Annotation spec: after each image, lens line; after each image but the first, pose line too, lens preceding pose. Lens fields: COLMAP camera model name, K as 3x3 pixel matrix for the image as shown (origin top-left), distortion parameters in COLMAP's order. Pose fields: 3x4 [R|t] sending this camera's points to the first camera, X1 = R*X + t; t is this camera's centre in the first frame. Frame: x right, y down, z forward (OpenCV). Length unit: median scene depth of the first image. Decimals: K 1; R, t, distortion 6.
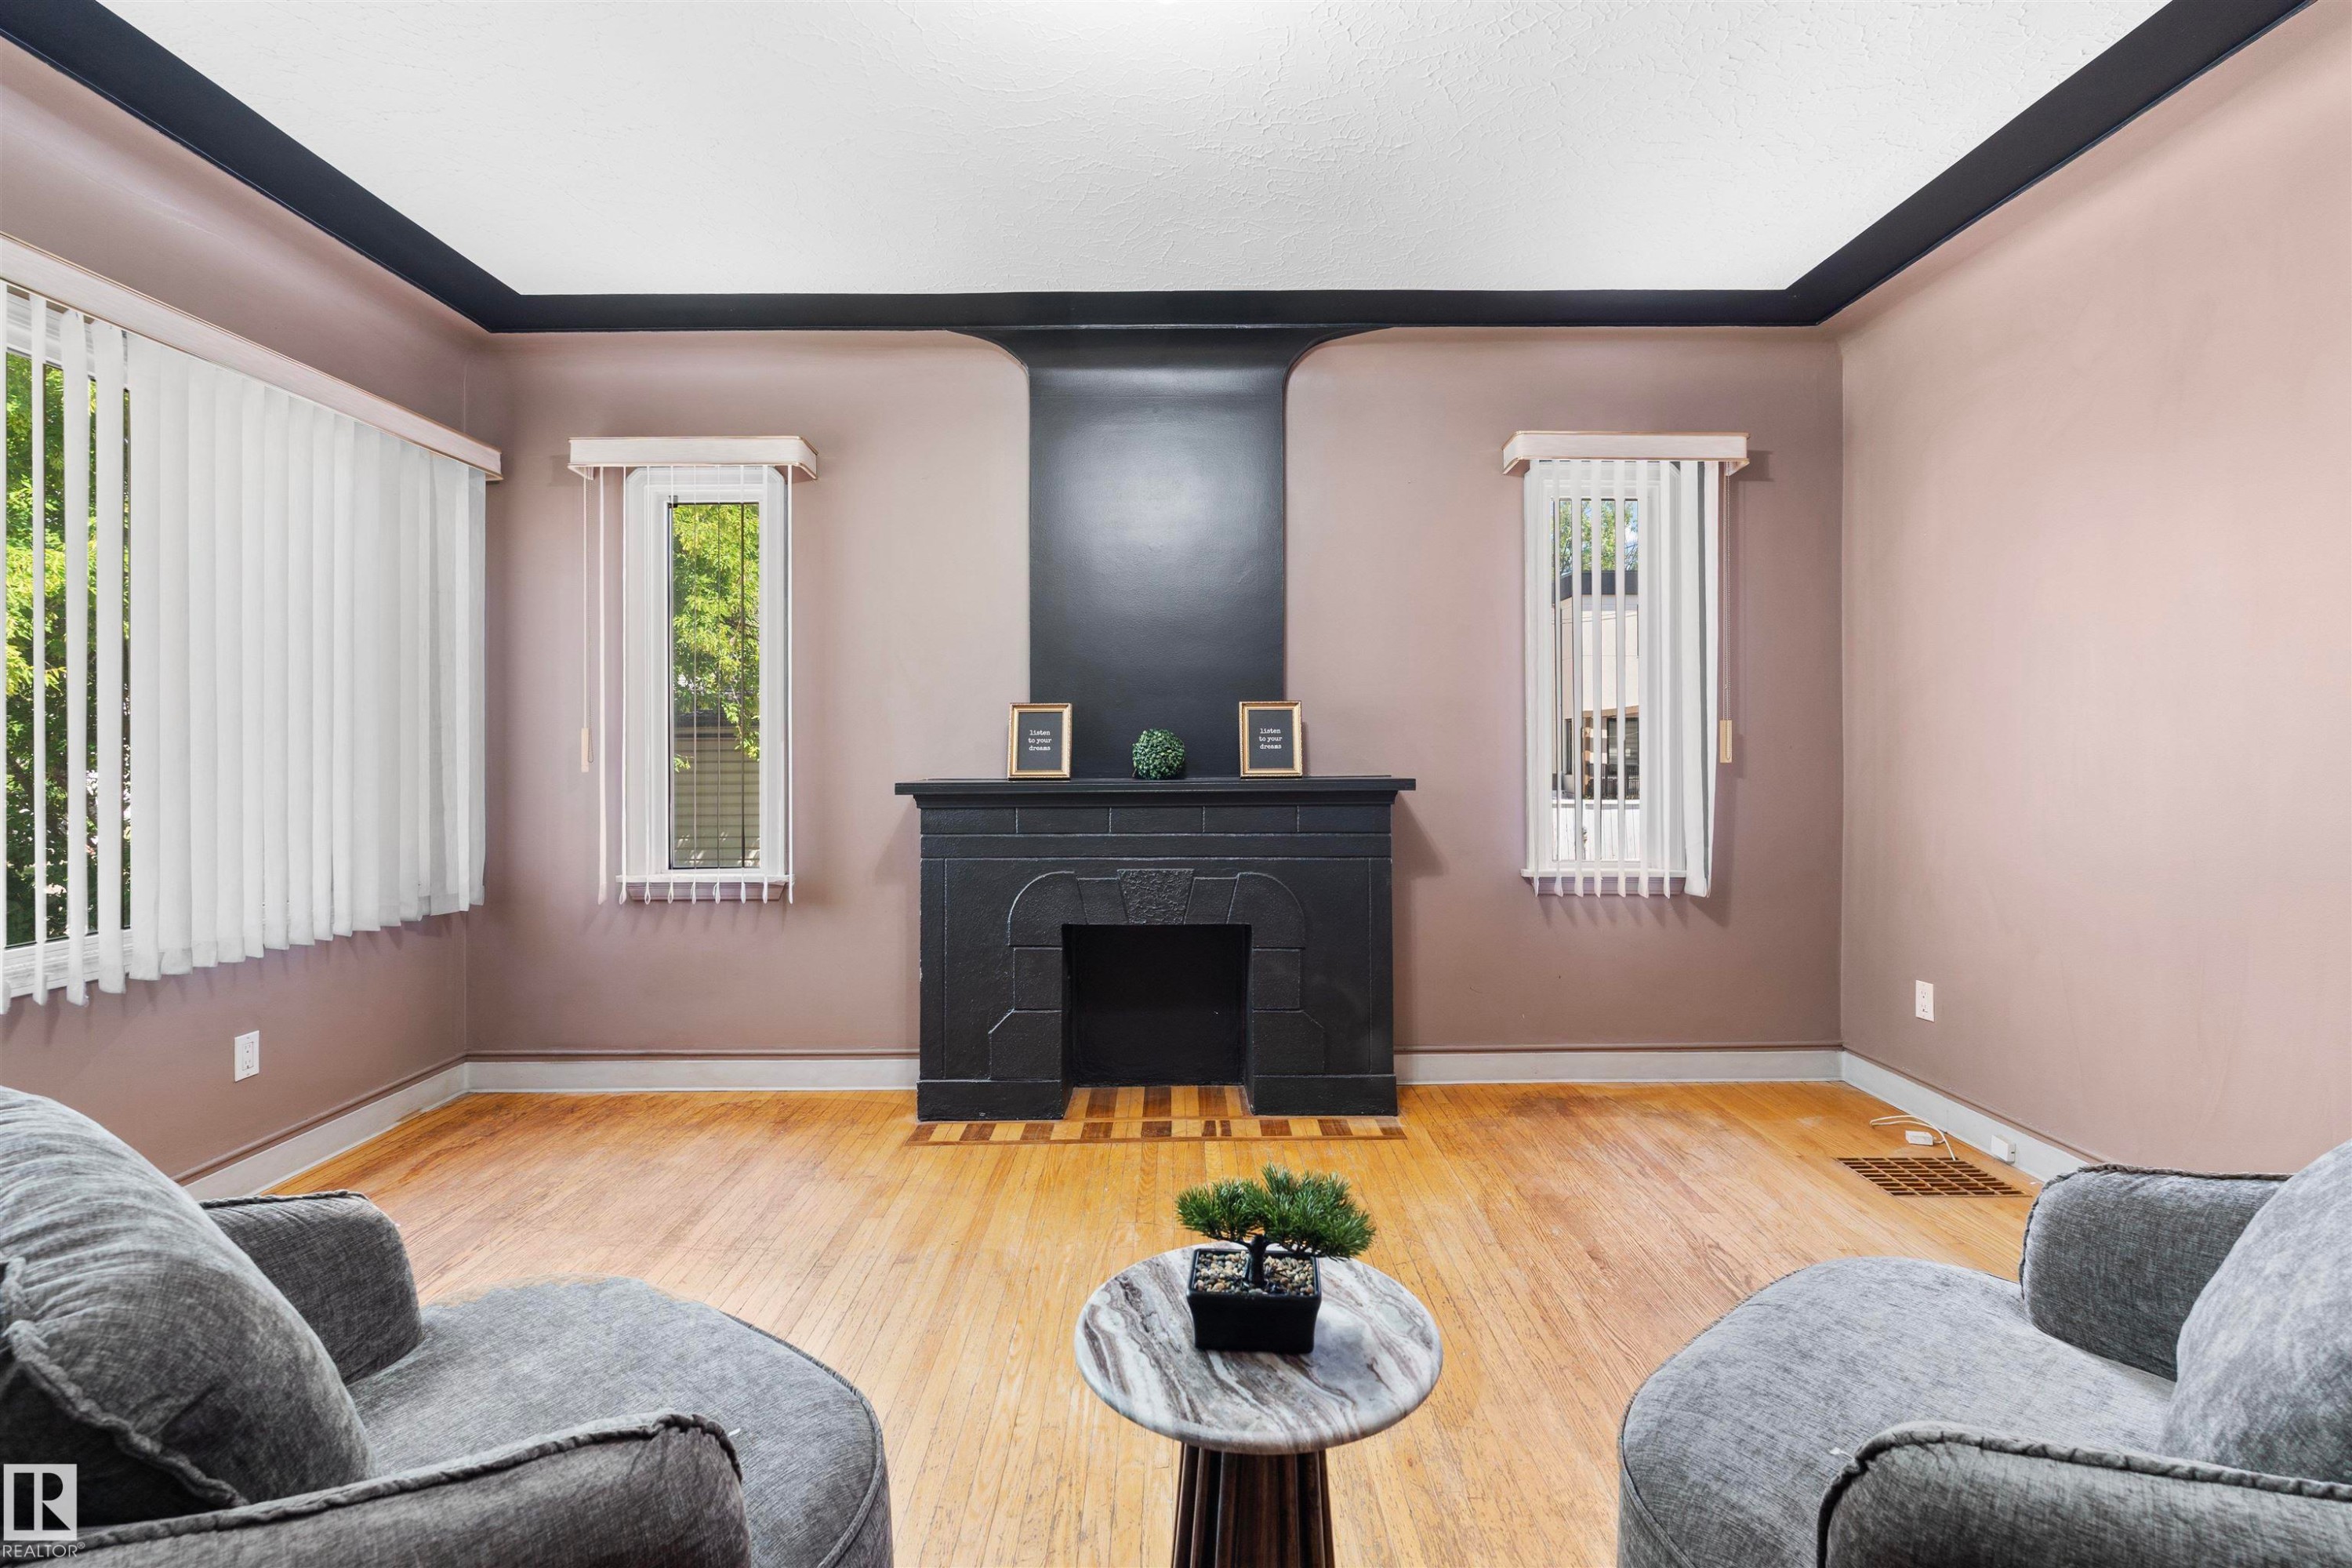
lens RADIAL K [[1041.6, 0, 1171.6], [0, 1041.6, 761.8], [0, 0, 1]] dist [0.005371, 0.000612]
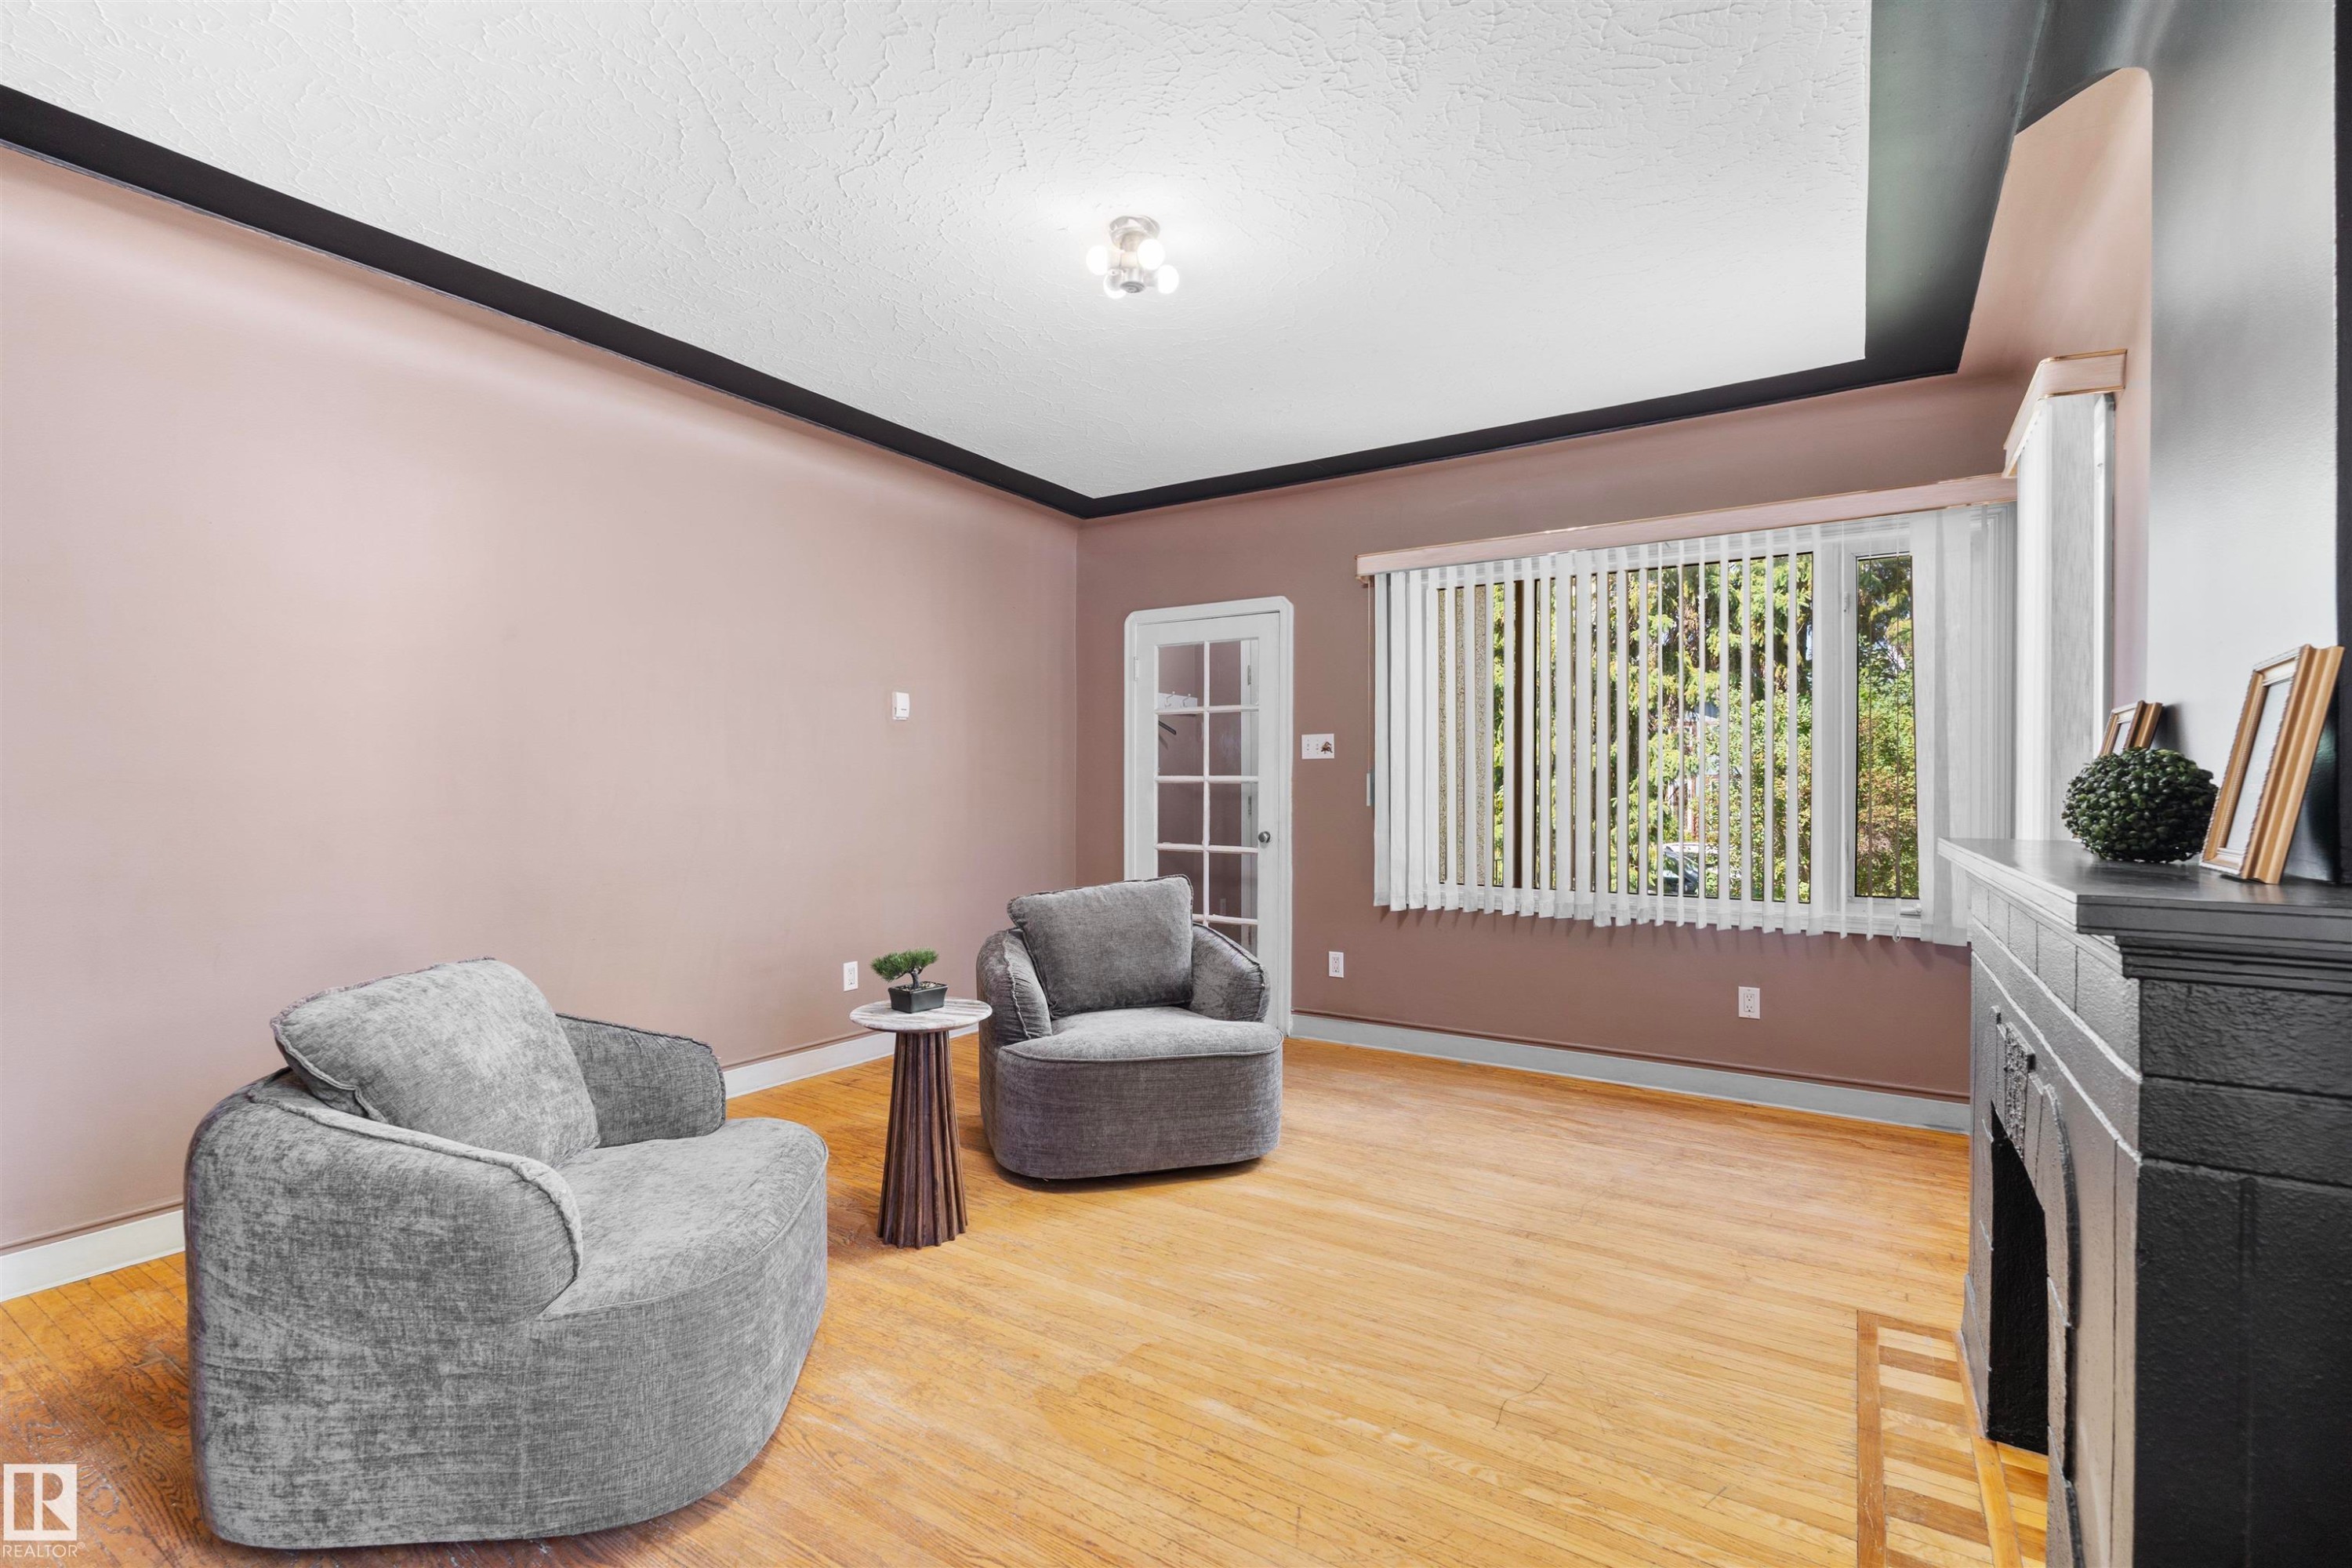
lens RADIAL K [[1041.6, 0, 1173.1], [0, 1041.6, 789.0], [0, 0, 1]] dist [0.005371, 0.000612]
pose [[-0.544253, 0.004192, -0.838911, 0.659669], [-0.004622, 0.999957, 0.007996, -0.016414], [0.838909, 0.008230, -0.544210, 0.999791]]
